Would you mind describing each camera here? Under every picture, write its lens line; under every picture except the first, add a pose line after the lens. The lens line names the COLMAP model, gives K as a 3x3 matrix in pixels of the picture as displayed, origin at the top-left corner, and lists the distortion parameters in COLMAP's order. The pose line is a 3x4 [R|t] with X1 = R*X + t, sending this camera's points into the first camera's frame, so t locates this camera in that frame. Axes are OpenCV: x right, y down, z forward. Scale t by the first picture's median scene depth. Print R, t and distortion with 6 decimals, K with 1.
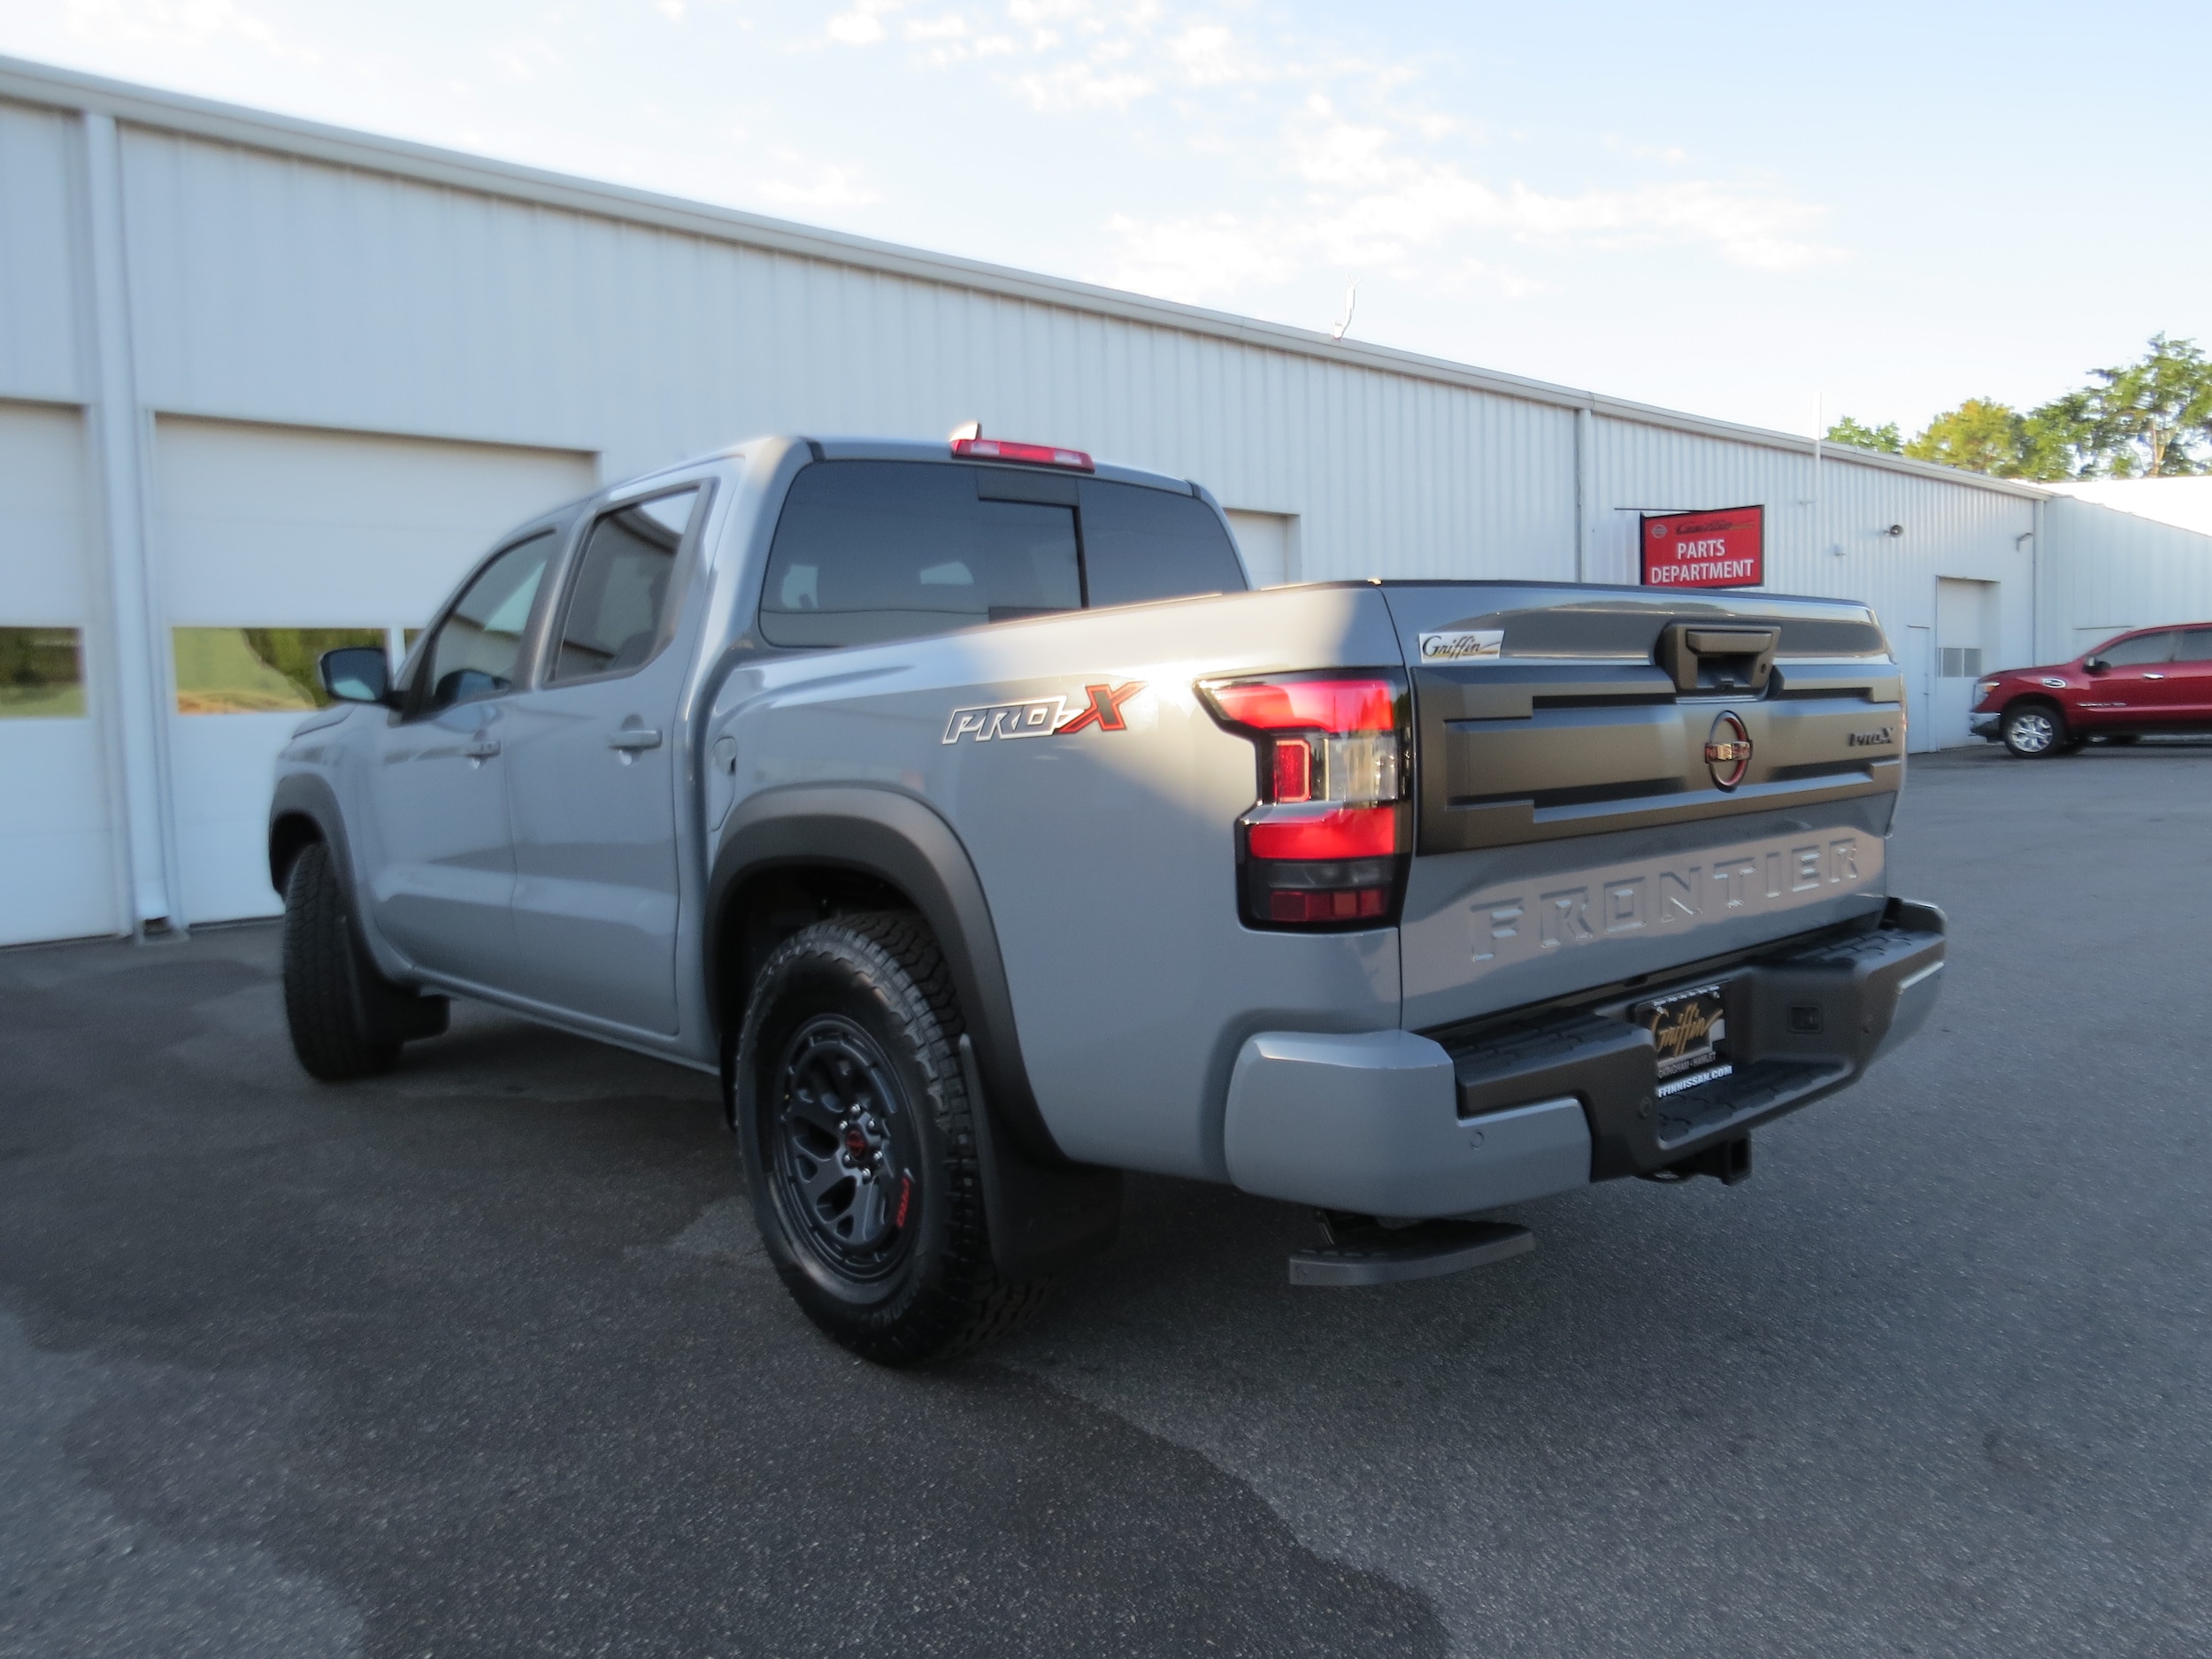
lens RADIAL K [[1561.5, 0, 1111.4], [0, 1561.5, 837.6], [0, 0, 1]] dist [-0.003302, -0.019497]
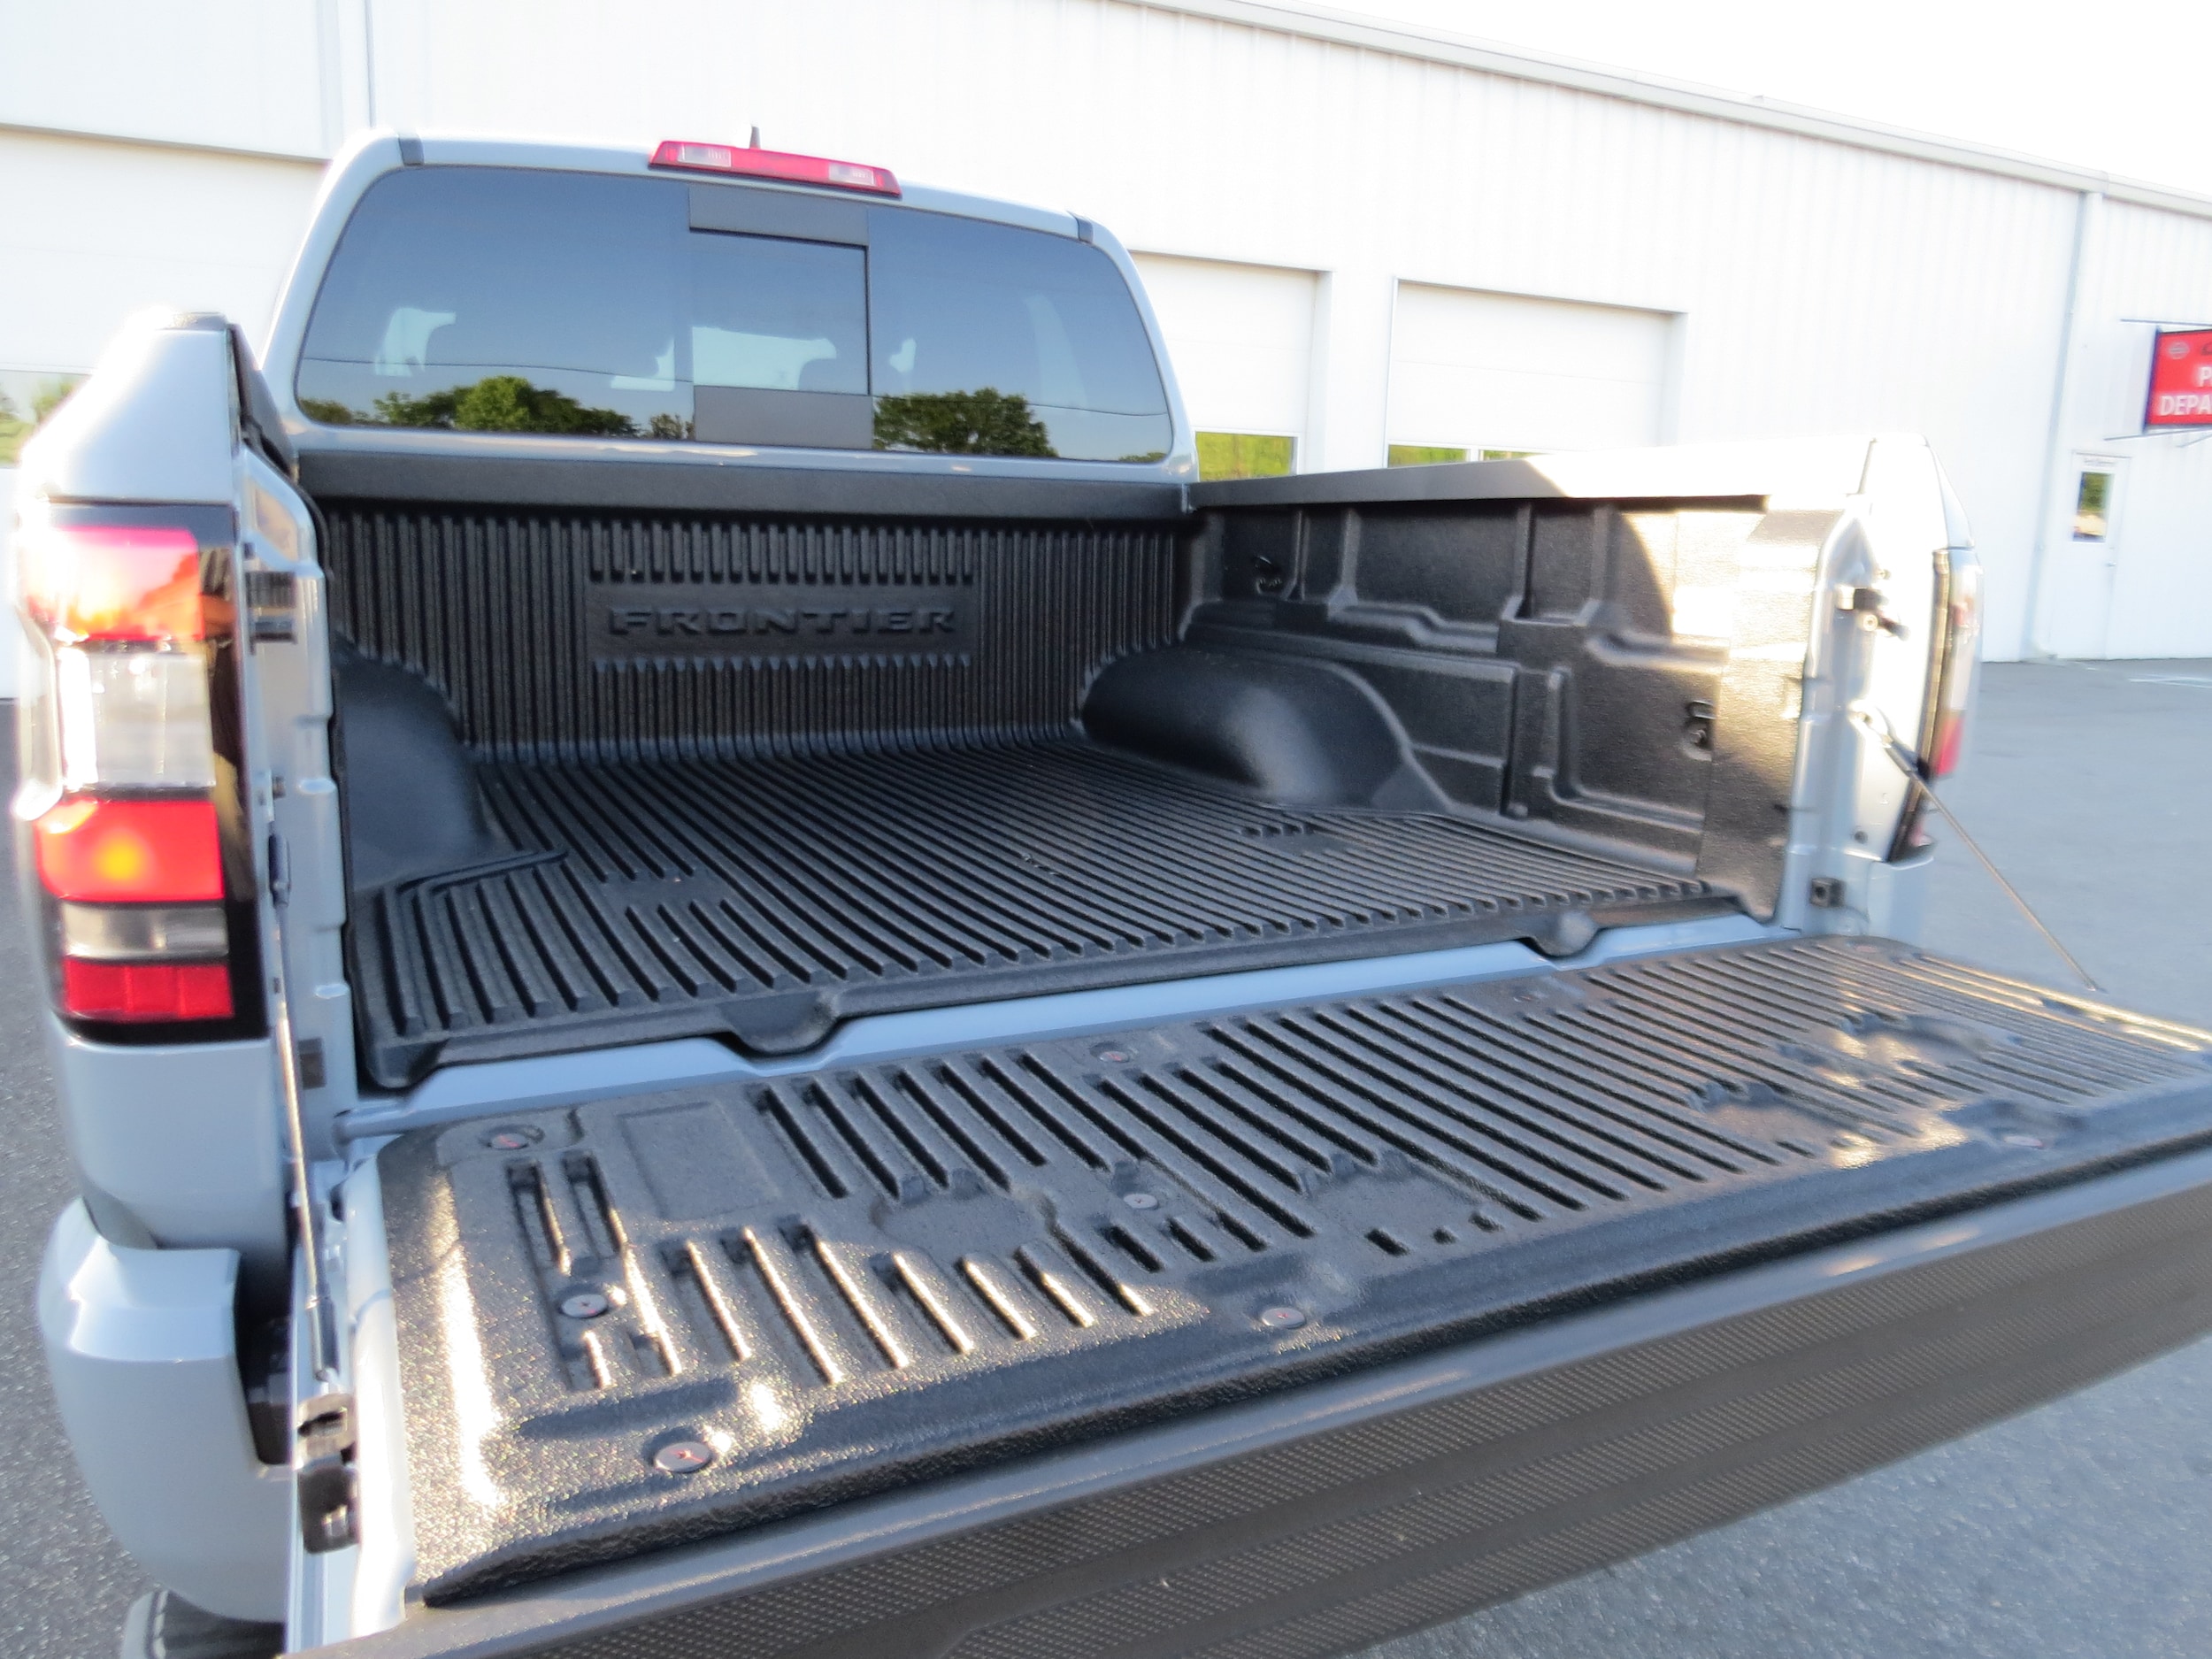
lens RADIAL K [[1550.4, 0, 1106.0], [0, 1550.4, 829.5], [0, 0, 1]] dist [0.004204, -0.034745]
pose [[0.958395, 0.111874, -0.262610, 0.121794], [-0.079984, 0.988393, 0.129160, -0.019813], [0.274011, -0.102782, 0.956218, 0.132542]]
